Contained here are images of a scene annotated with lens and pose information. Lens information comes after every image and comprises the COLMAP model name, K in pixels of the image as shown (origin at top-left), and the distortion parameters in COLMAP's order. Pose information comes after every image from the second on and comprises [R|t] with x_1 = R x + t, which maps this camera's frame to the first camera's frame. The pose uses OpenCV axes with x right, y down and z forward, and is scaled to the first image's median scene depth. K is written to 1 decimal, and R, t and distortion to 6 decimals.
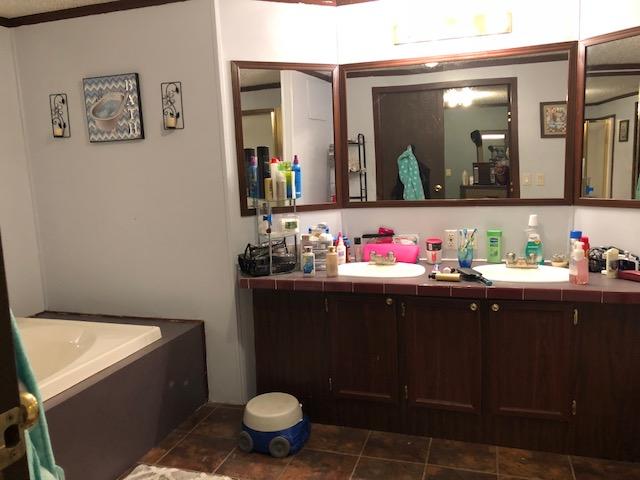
lens RADIAL K [[528.1, 0, 333.3], [0, 528.1, 242.7], [0, 0, 1]] dist [0.051263, -0.056679]
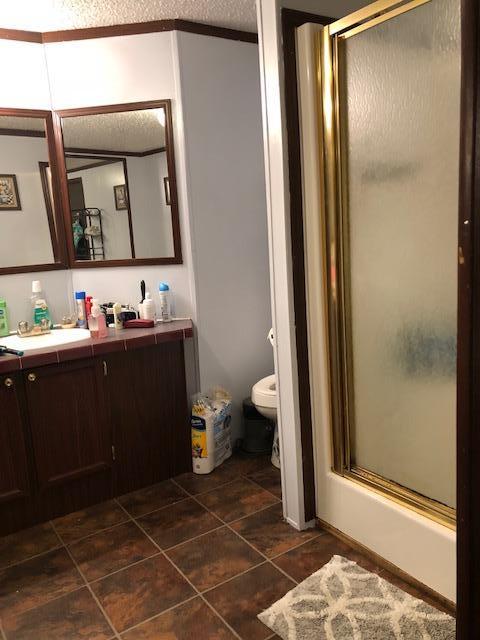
lens RADIAL K [[528.1, 0, 229.8], [0, 528.1, 313.4], [0, 0, 1]] dist [0.051263, -0.056679]
pose [[0.638839, -0.130784, 0.758143, -0.168988], [0.148913, 0.987829, 0.044926, 0.018581], [-0.754791, 0.084197, 0.650539, 0.103114]]
